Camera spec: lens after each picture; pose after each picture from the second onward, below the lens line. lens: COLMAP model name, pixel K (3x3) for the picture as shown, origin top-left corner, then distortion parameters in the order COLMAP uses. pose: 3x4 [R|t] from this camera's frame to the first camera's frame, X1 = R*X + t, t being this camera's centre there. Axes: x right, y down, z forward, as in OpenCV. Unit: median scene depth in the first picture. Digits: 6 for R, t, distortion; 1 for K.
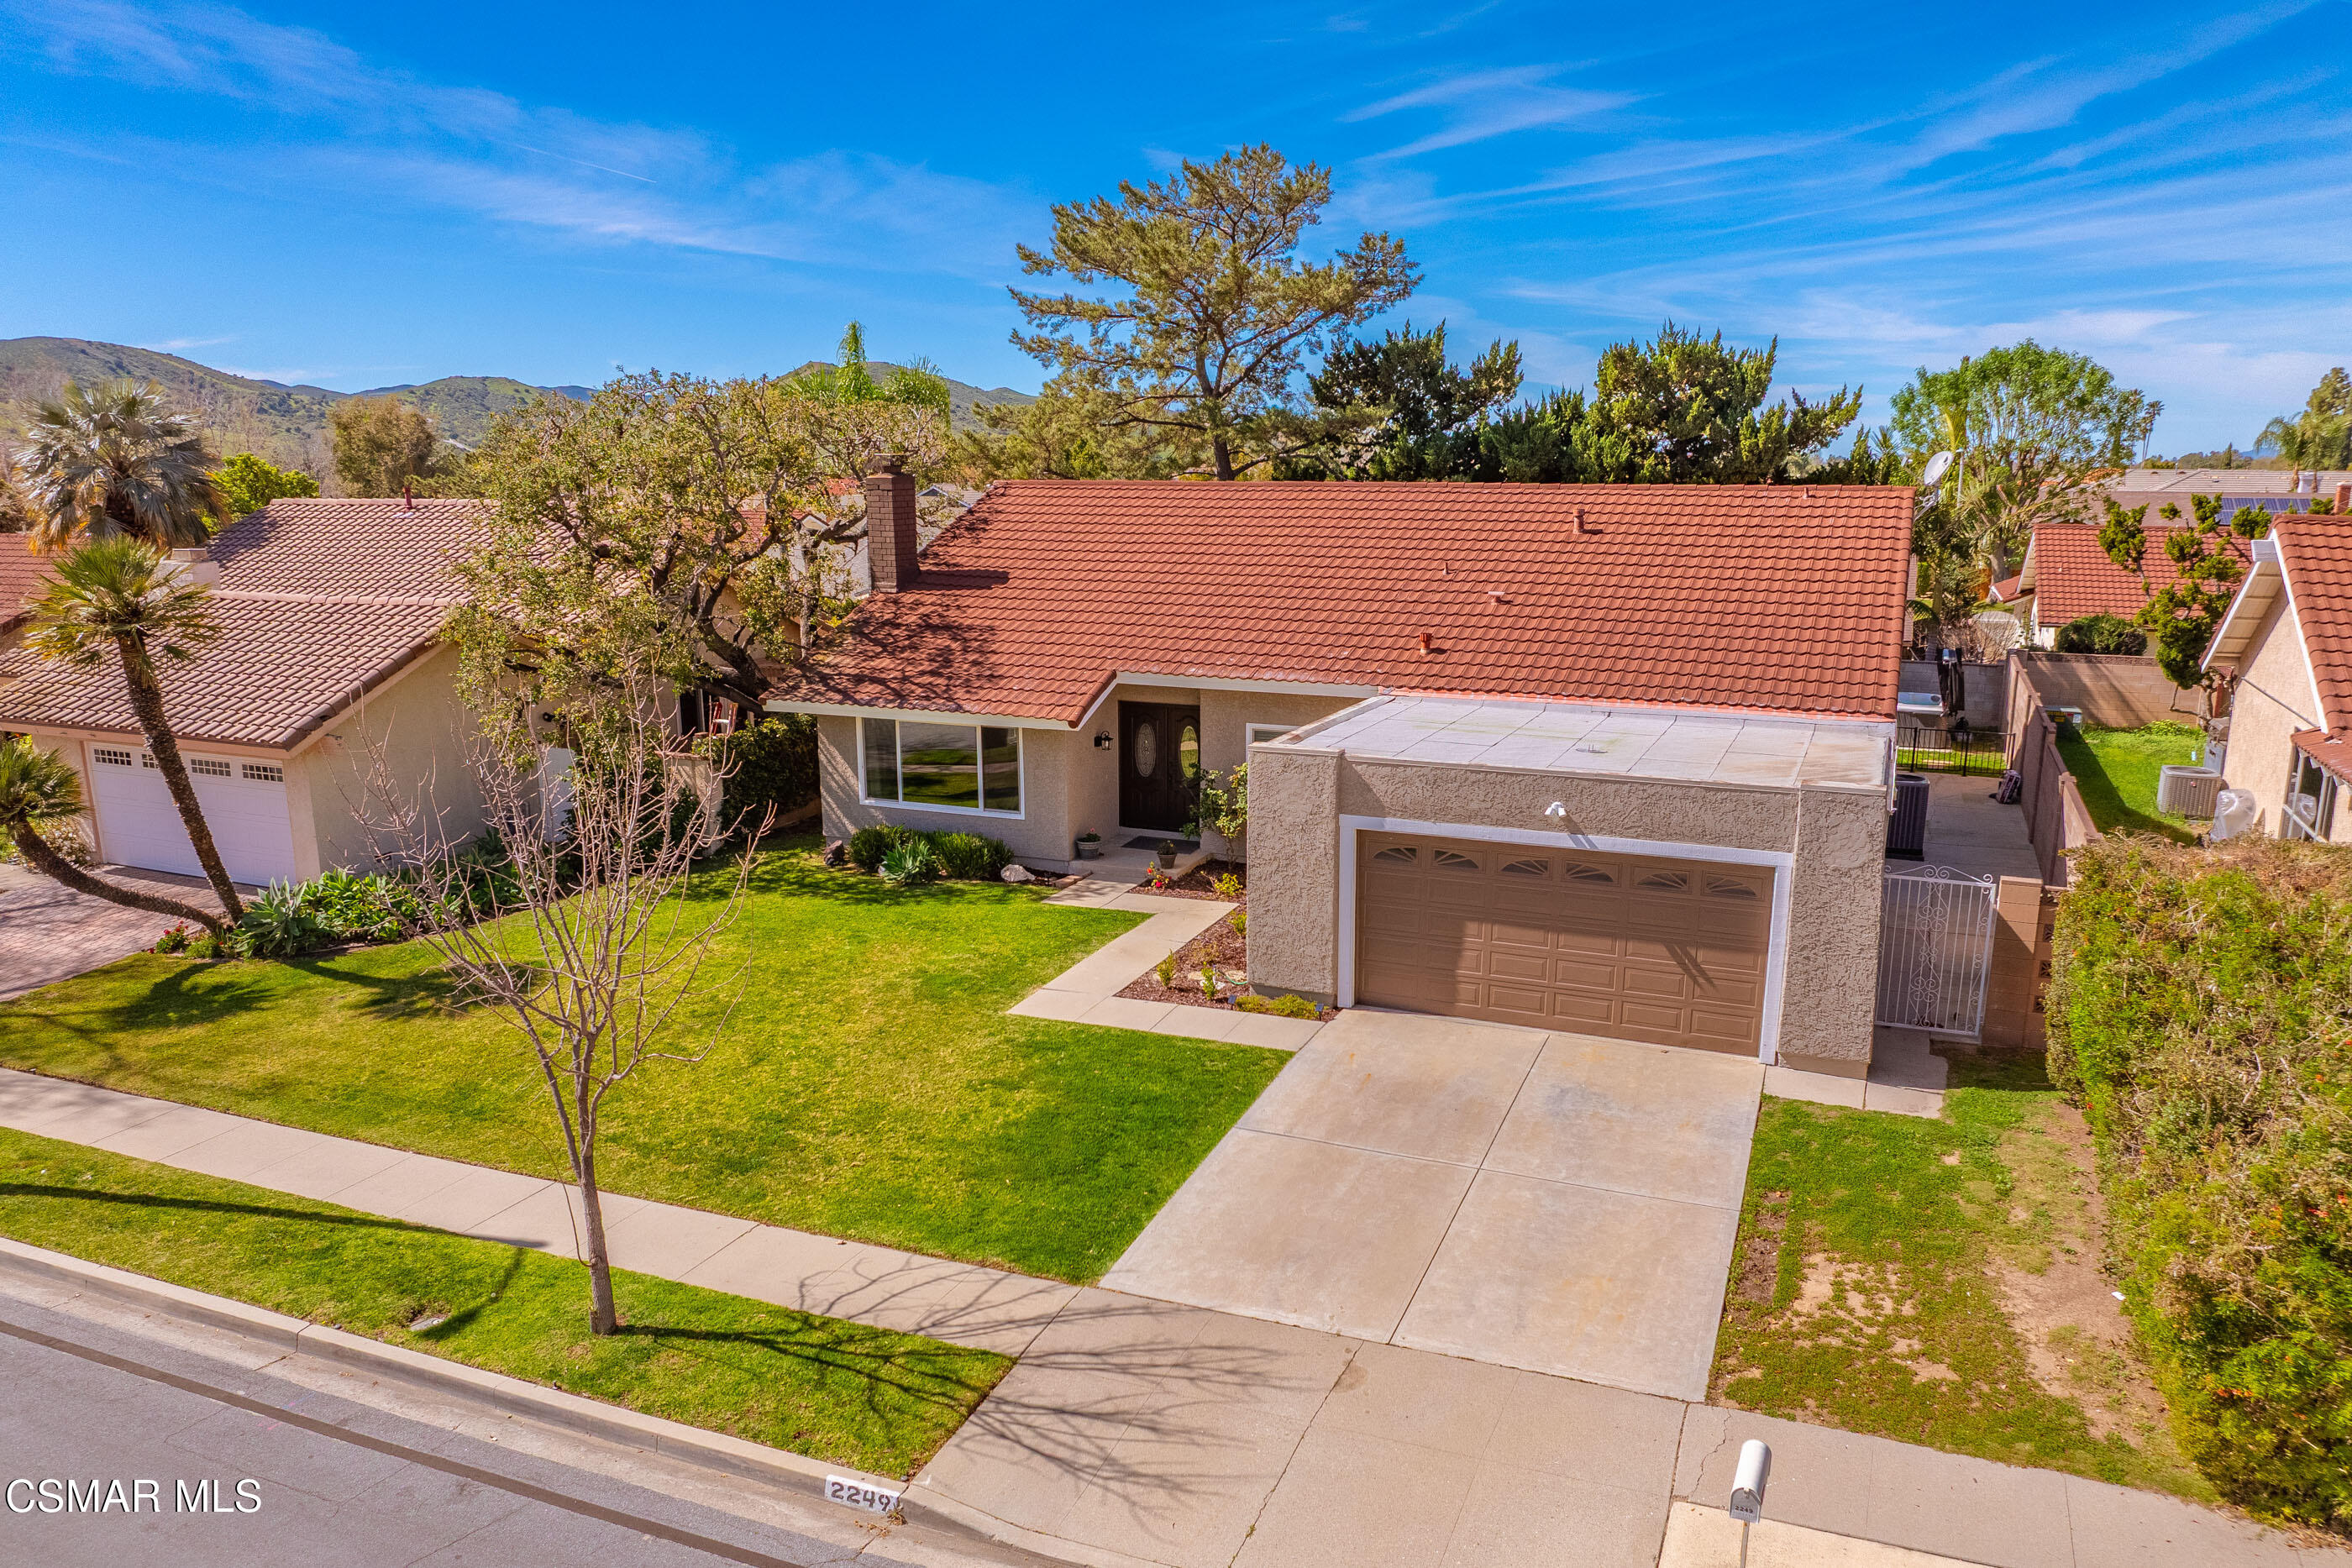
lens RADIAL K [[1652.0, 0, 1185.6], [0, 1652.0, 871.0], [0, 0, 1]] dist [-0.032786, -0.004414]
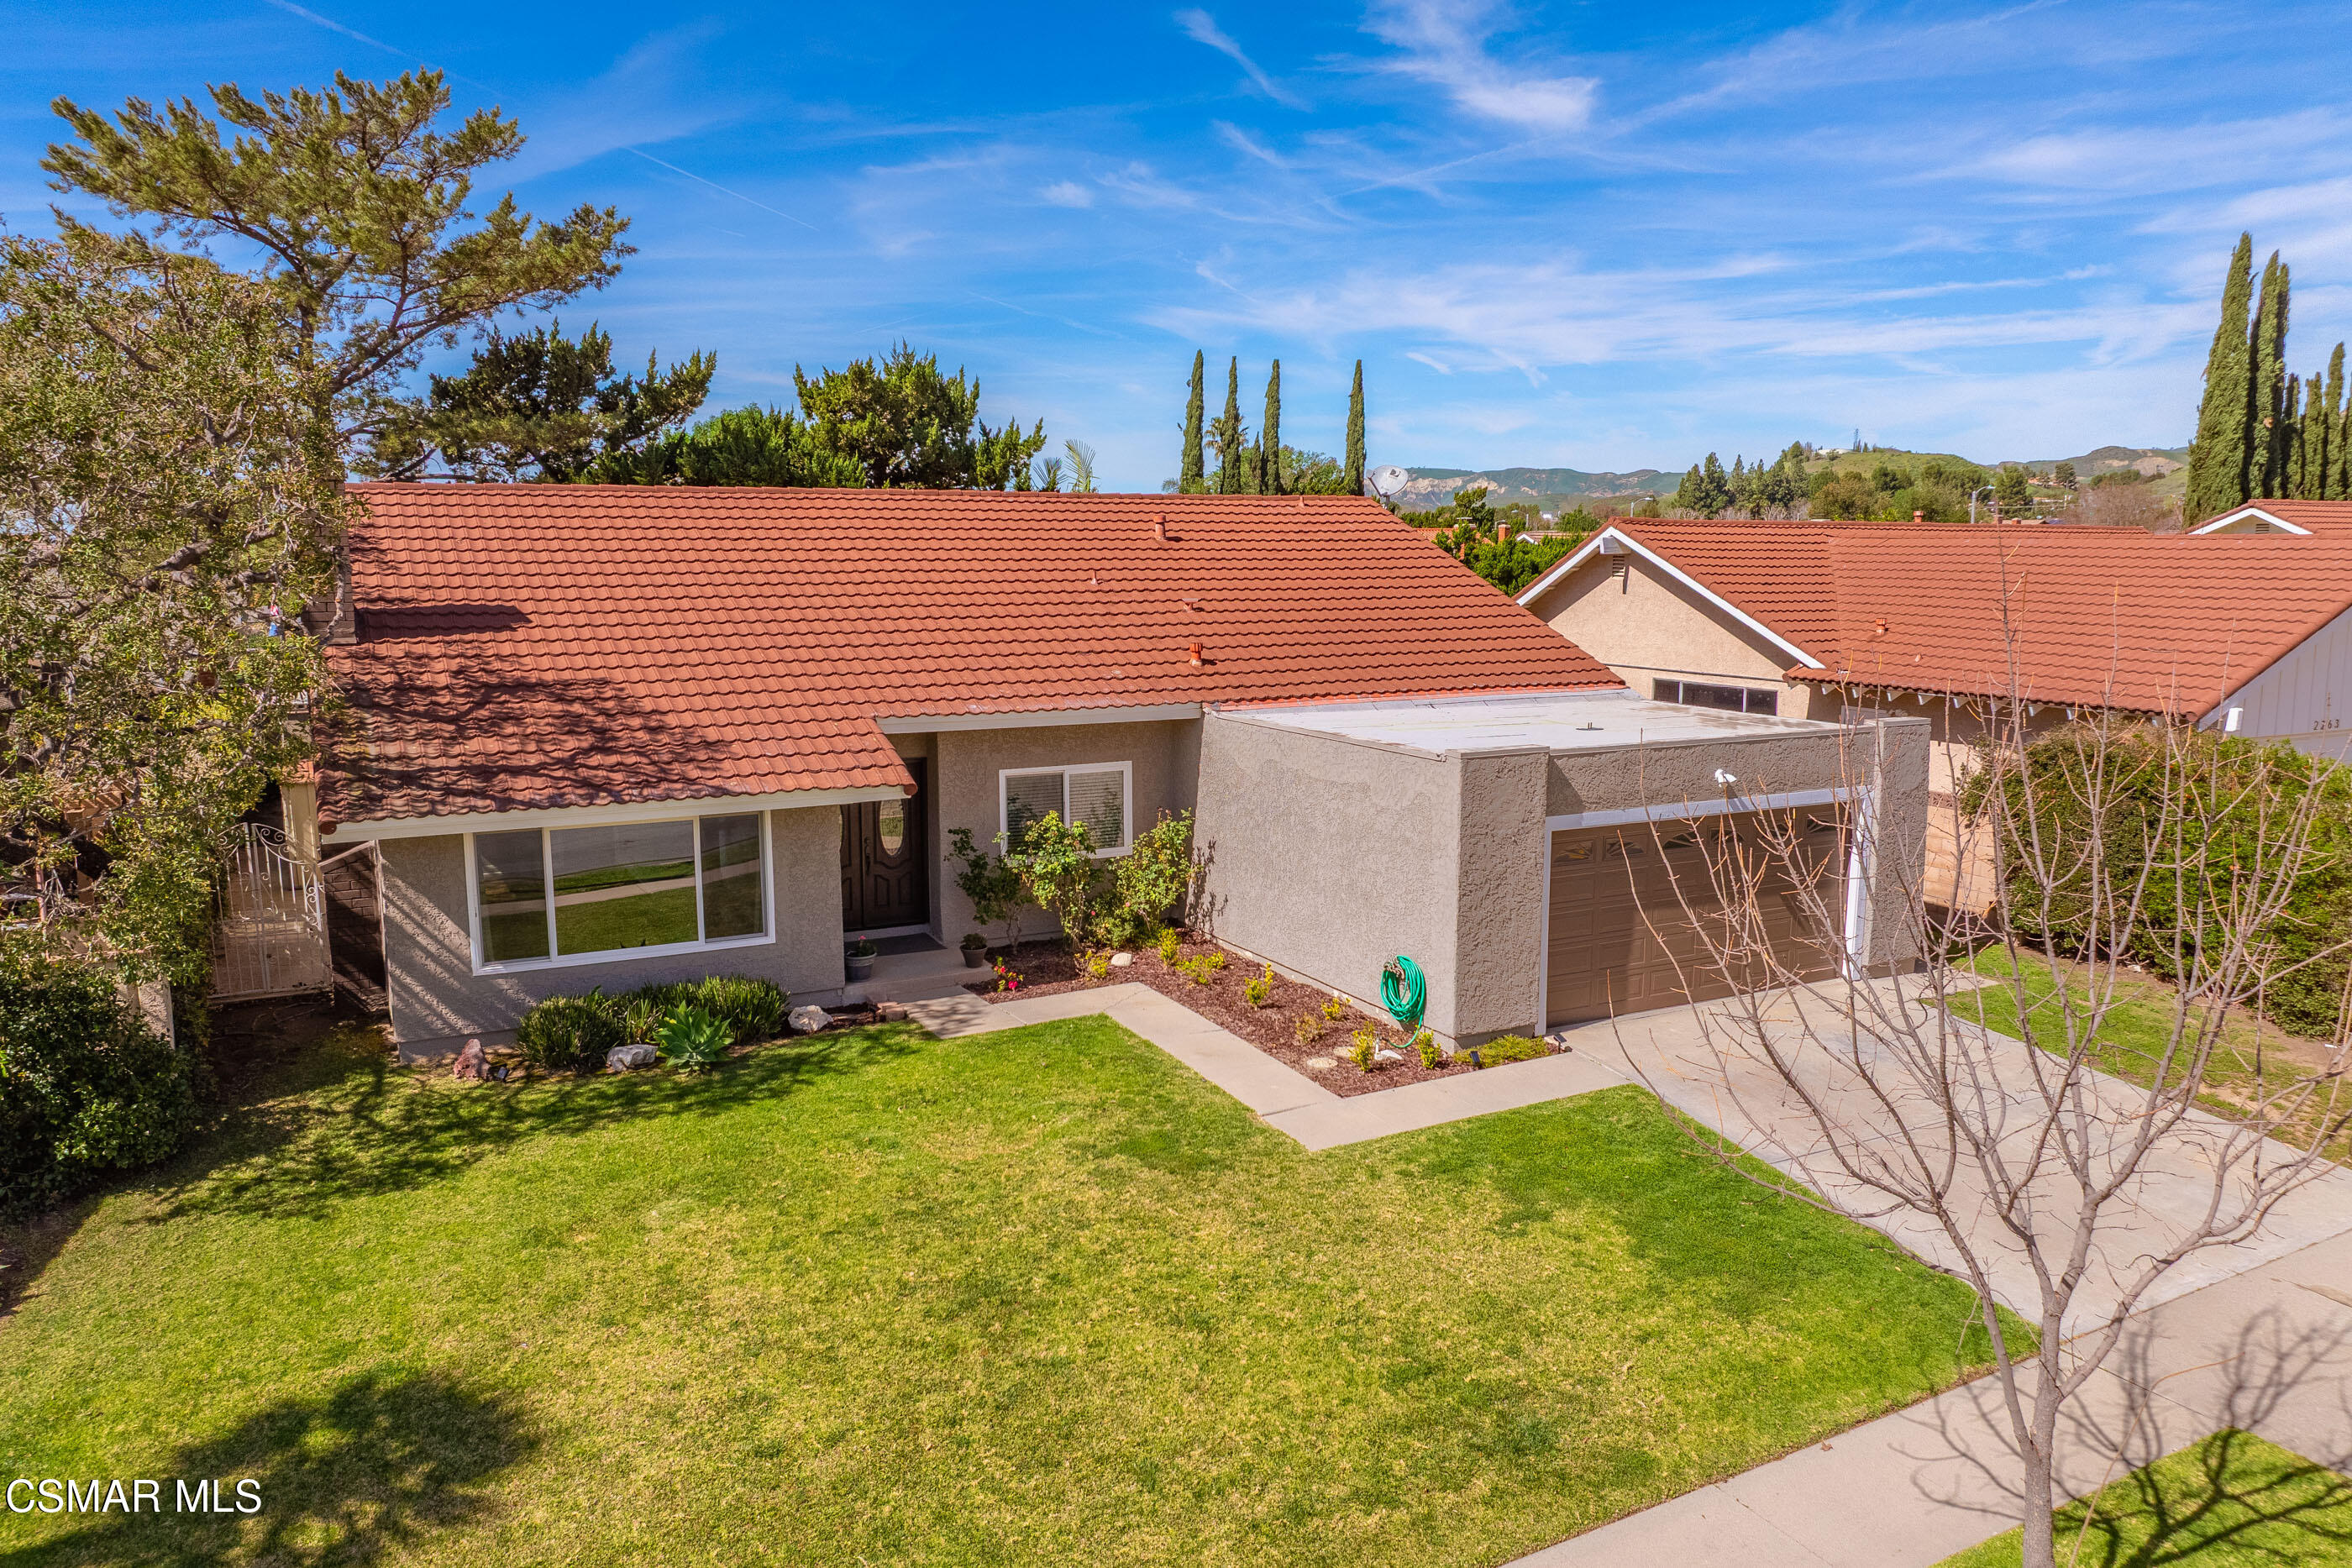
lens RADIAL K [[1654.8, 0, 1183.1], [0, 1654.8, 795.2], [0, 0, 1]] dist [-0.032636, -0.005948]
pose [[0.625812, -0.116459, 0.771231, -0.713433], [0.187000, 0.982354, -0.003400, -0.079498], [-0.757225, 0.146348, 0.636547, 0.578240]]
